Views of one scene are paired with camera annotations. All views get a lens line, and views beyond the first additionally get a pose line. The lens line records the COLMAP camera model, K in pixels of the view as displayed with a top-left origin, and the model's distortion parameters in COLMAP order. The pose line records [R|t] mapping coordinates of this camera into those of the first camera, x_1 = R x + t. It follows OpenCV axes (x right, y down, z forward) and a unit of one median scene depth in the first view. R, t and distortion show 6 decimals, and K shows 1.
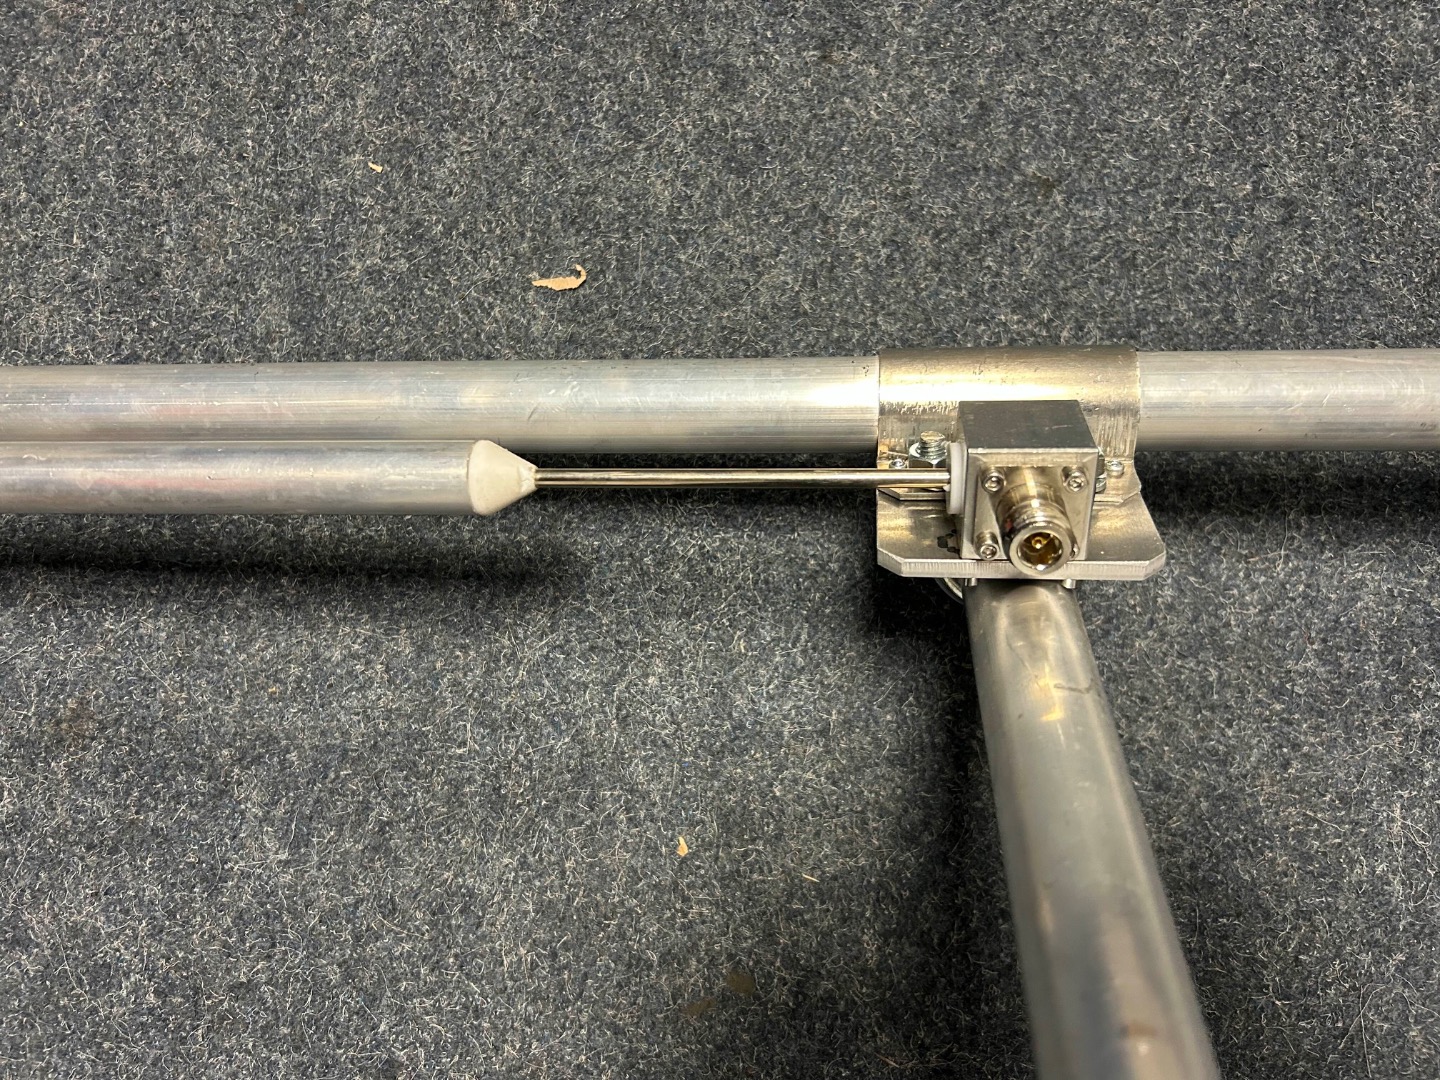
lens RADIAL K [[1087.7, 0, 720.7], [0, 1087.7, 539.9], [0, 0, 1]] dist [-0.003939, -0.005011]
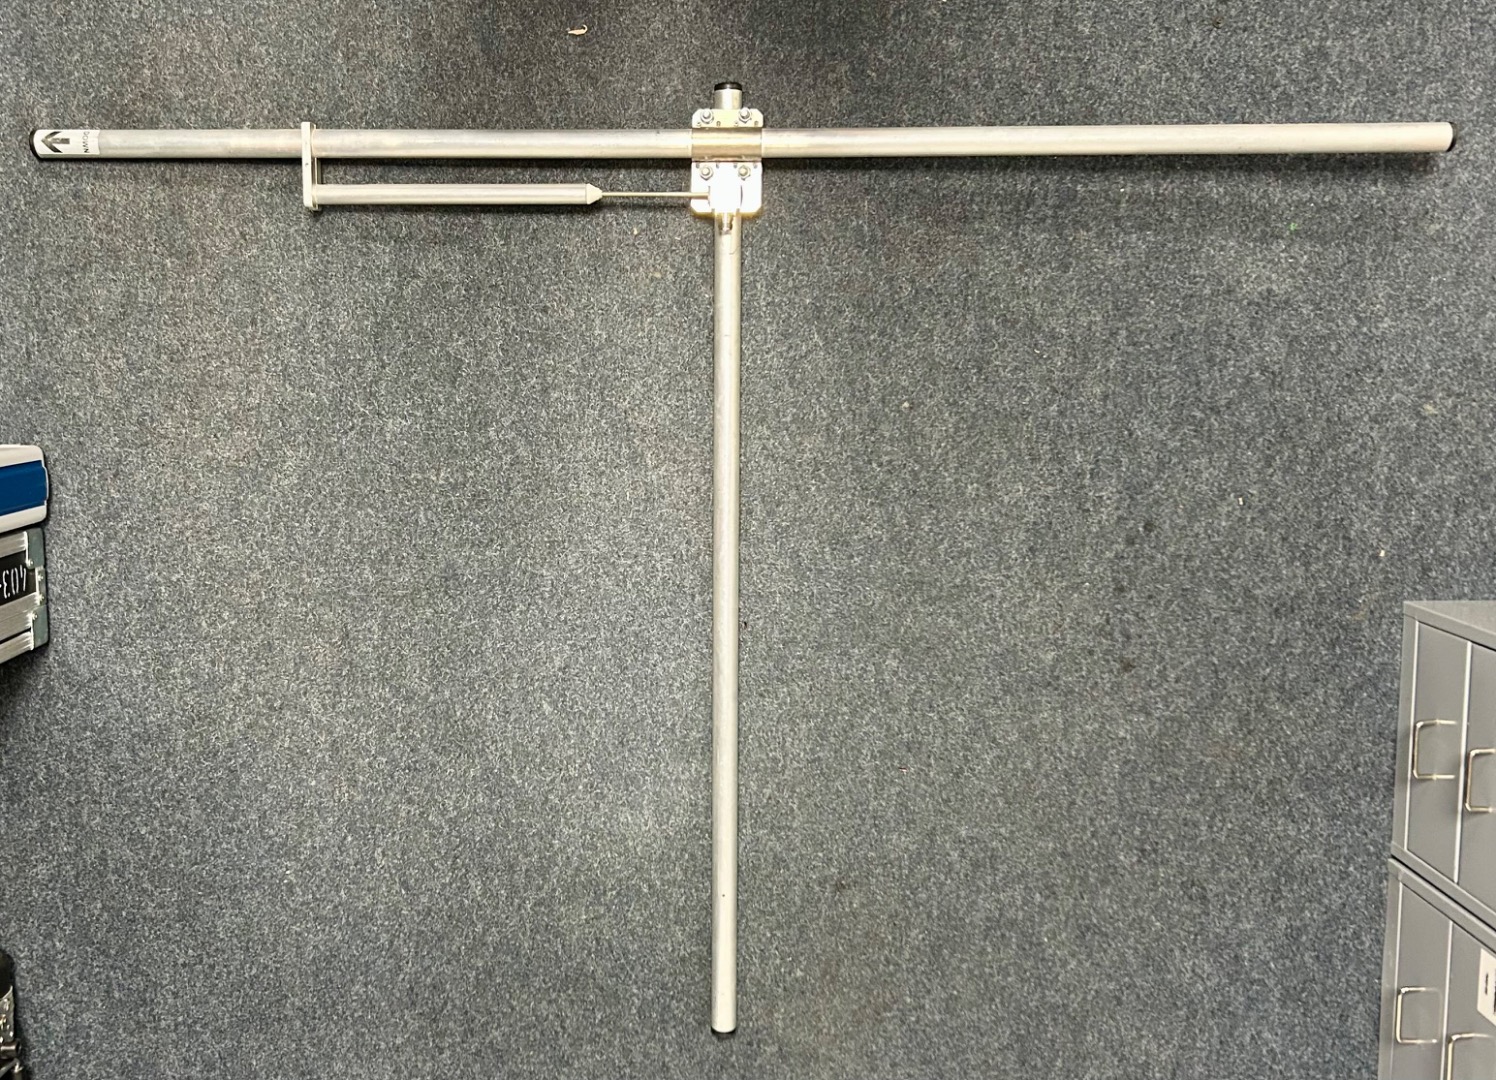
lens RADIAL K [[1192.8, 0, 746.7], [0, 1192.8, 540.0], [0, 0, 1]] dist [0.010651, -0.006356]
pose [[0.998219, -0.056952, 0.017741, 0.164115], [0.051758, 0.974791, 0.217035, 0.411345], [-0.029654, -0.215730, 0.976003, -2.401682]]
